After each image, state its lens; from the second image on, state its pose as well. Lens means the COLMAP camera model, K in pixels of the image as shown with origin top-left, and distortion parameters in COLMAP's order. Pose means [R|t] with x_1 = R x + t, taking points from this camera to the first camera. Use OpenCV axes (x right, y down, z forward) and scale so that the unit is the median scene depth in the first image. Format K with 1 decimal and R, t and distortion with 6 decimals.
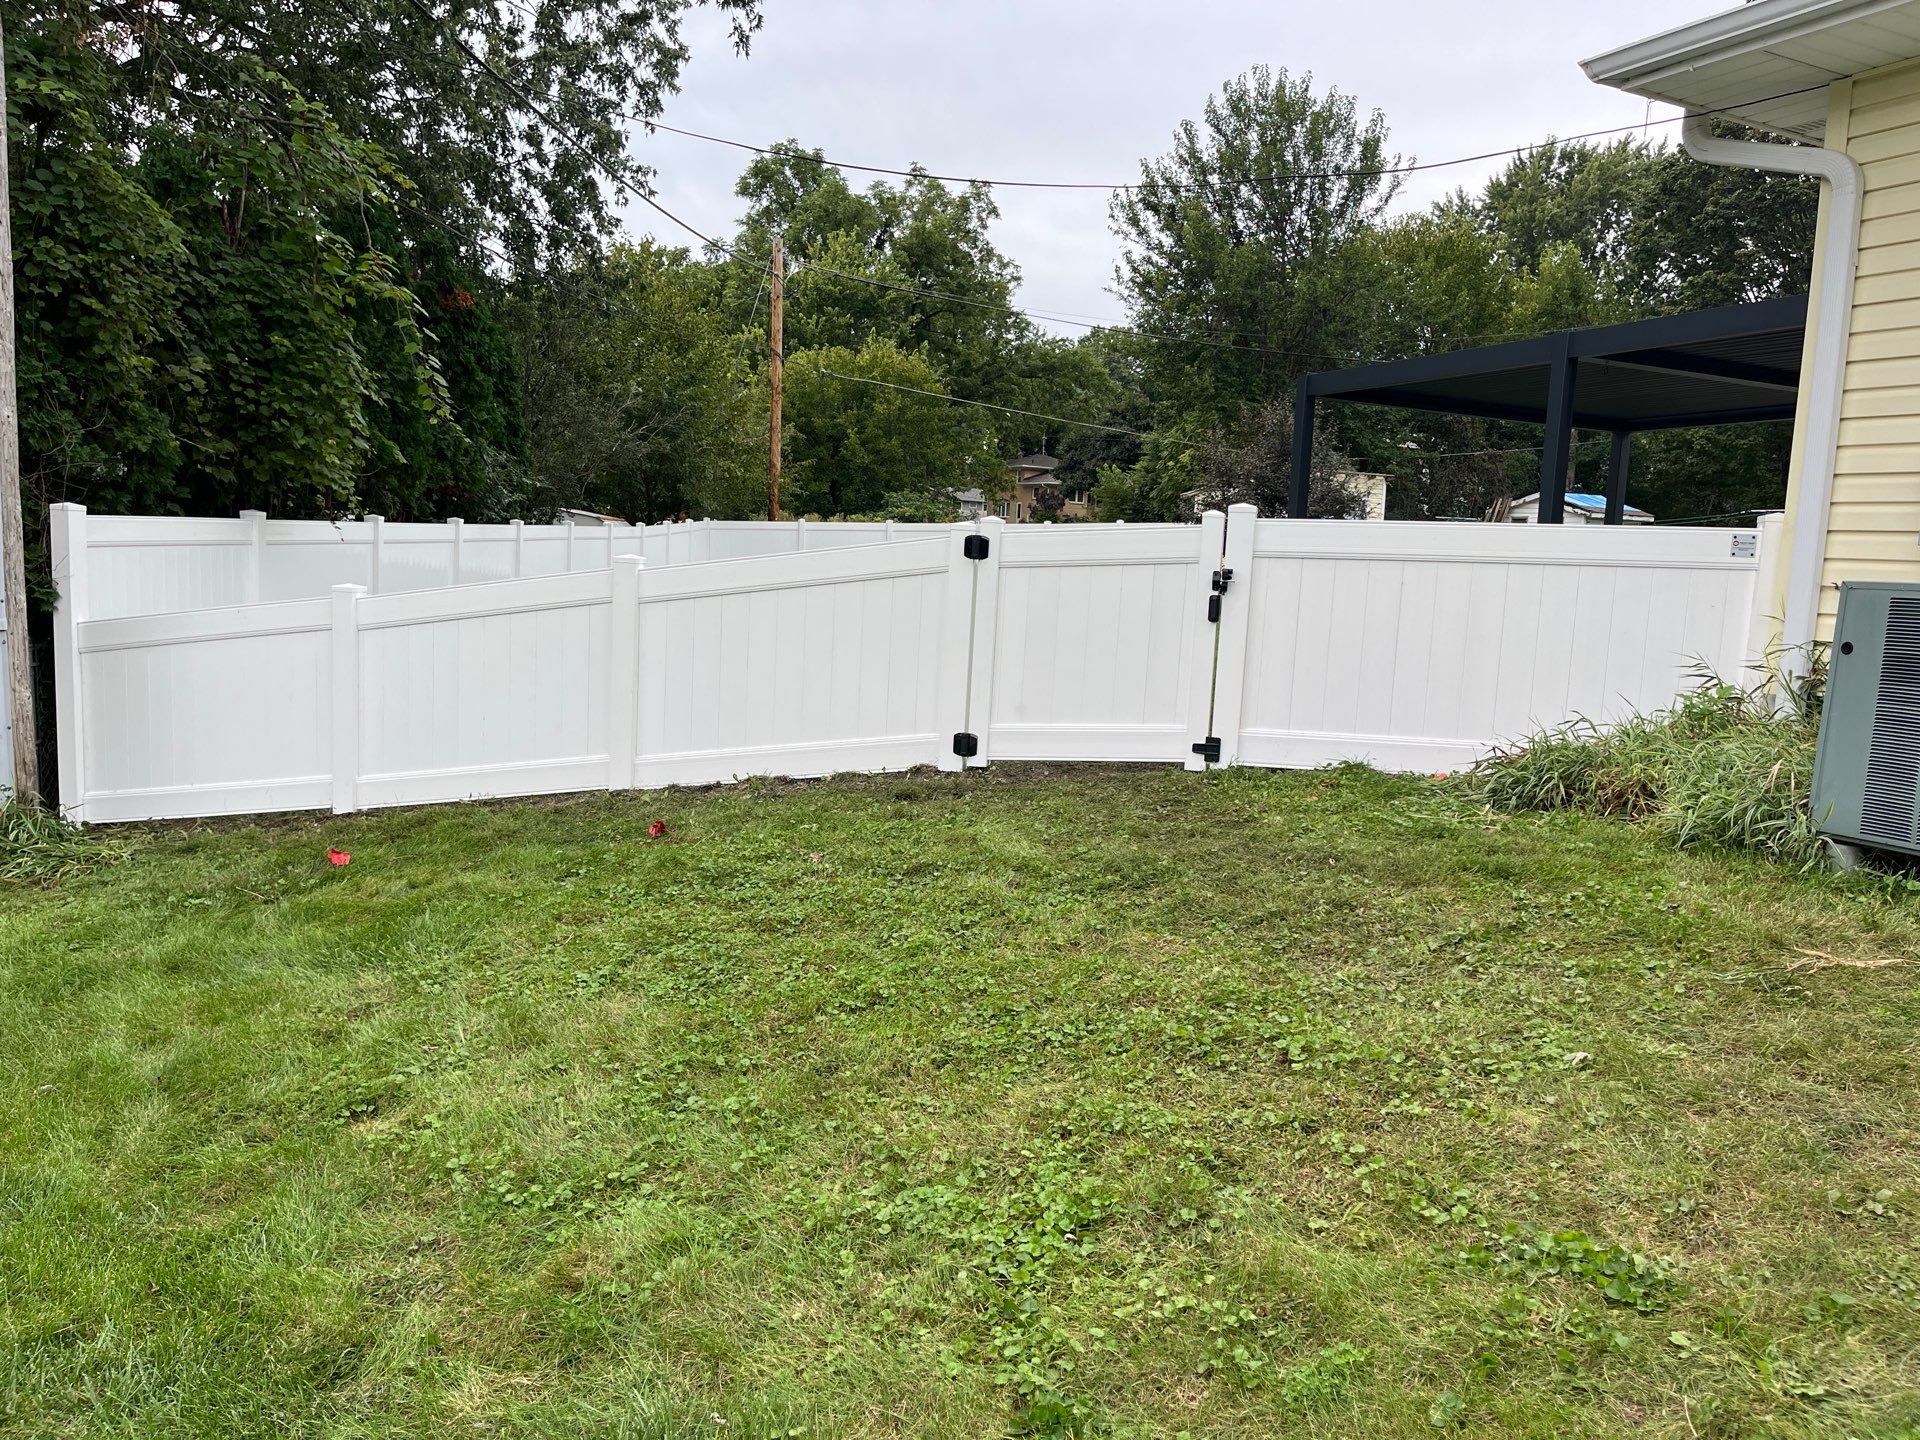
lens RADIAL K [[1438.8, 0, 975.2], [0, 1438.8, 728.4], [0, 0, 1]] dist [0.061506, -0.086492]
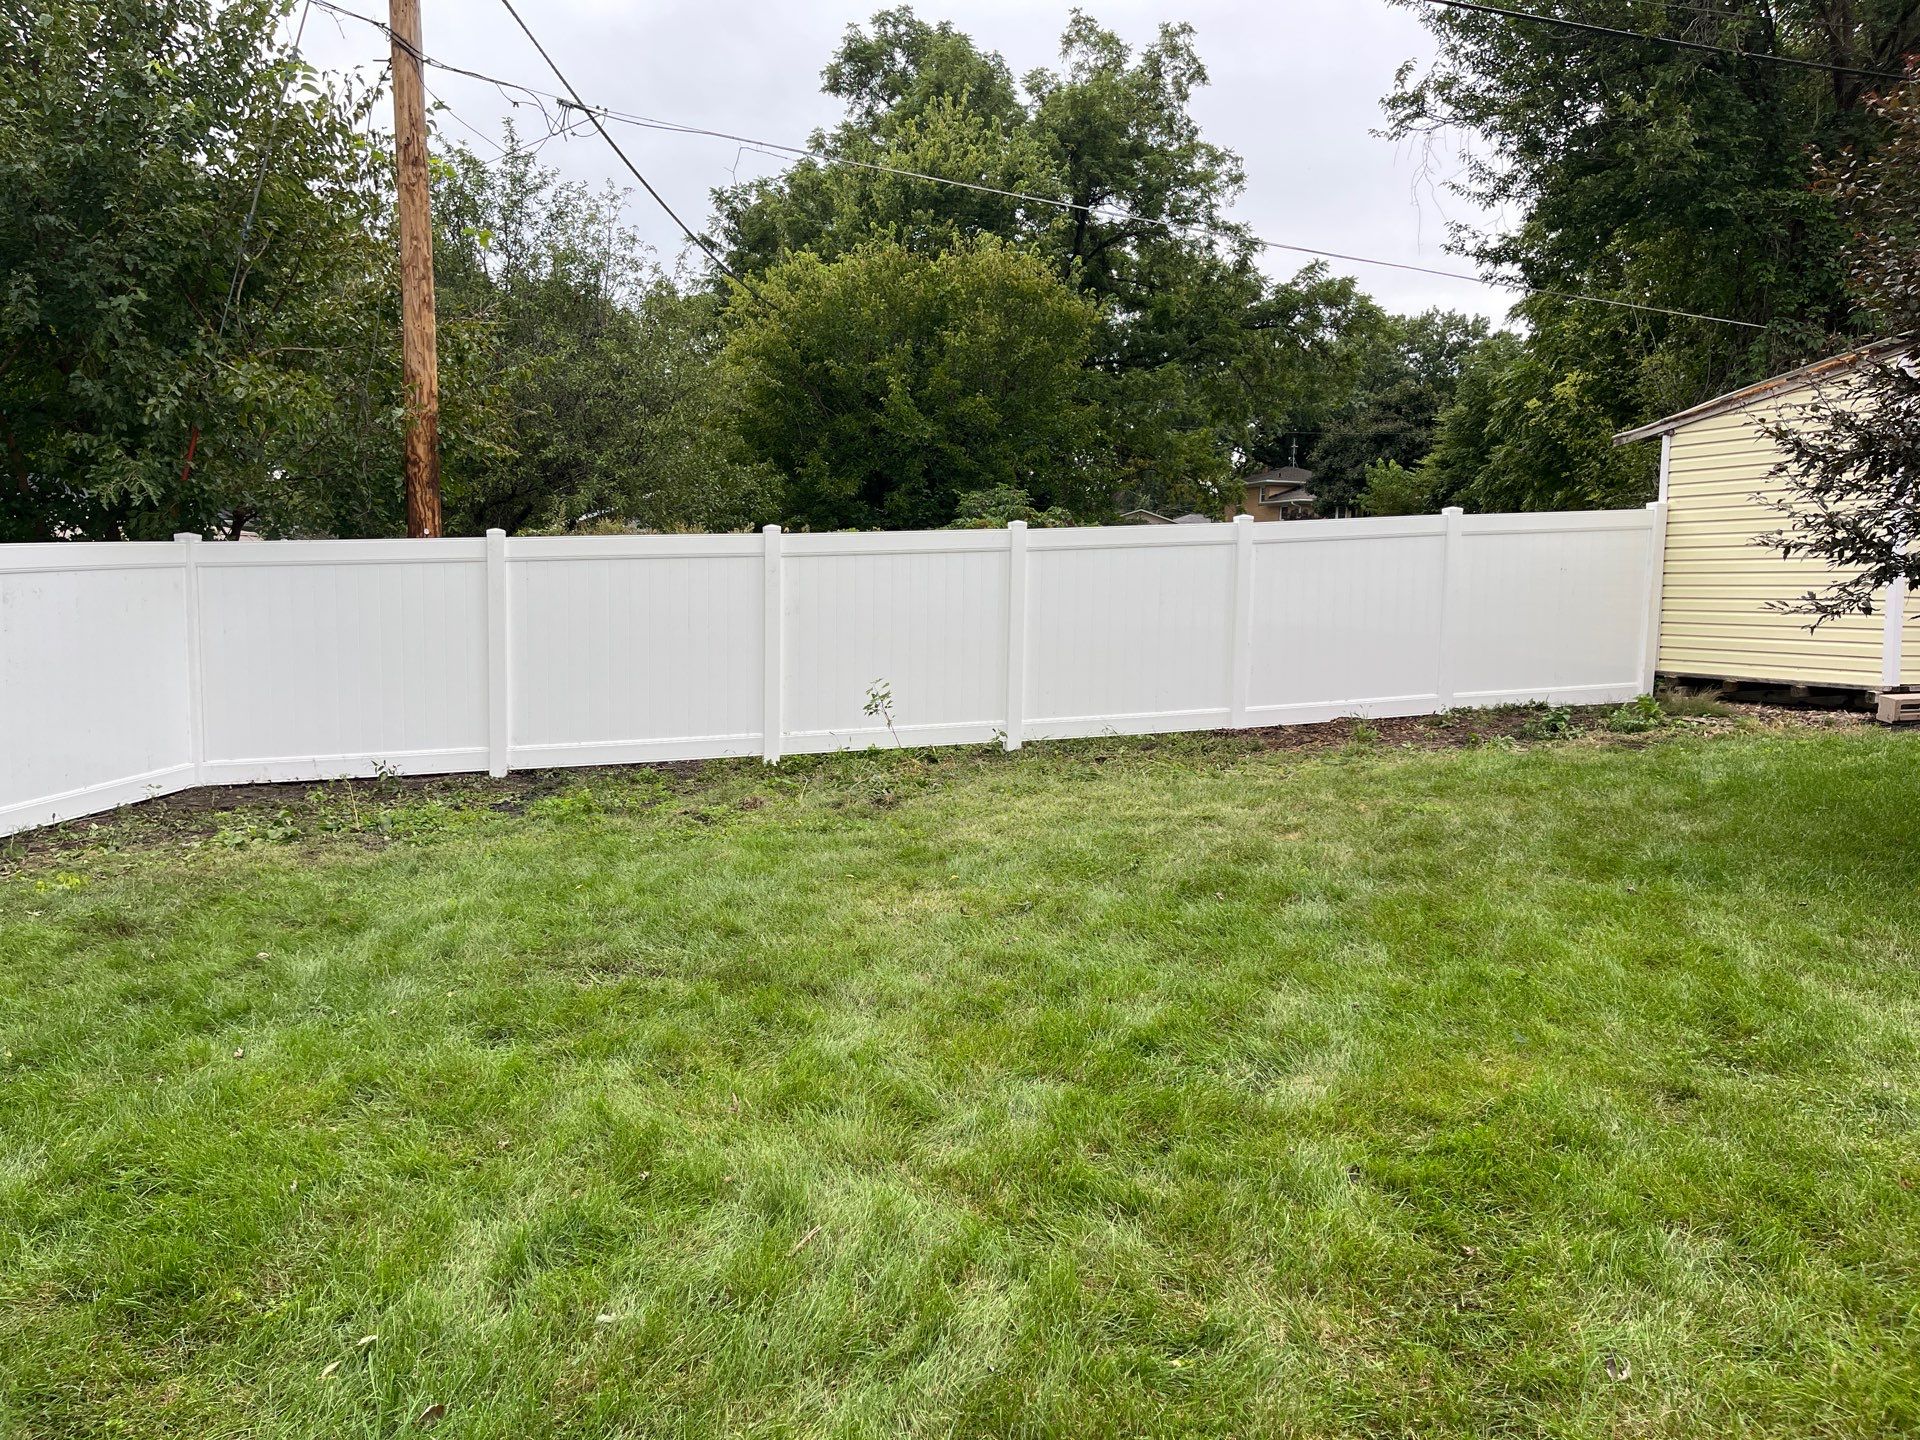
lens RADIAL K [[1358.8, 0, 1000.8], [0, 1358.8, 719.9], [0, 0, 1]] dist [0.094729, -0.106728]
pose [[0.984633, -0.017560, -0.173751, 0.027709], [0.012554, 0.999475, -0.029867, -0.047034], [0.174184, 0.027227, 0.984337, 0.371075]]
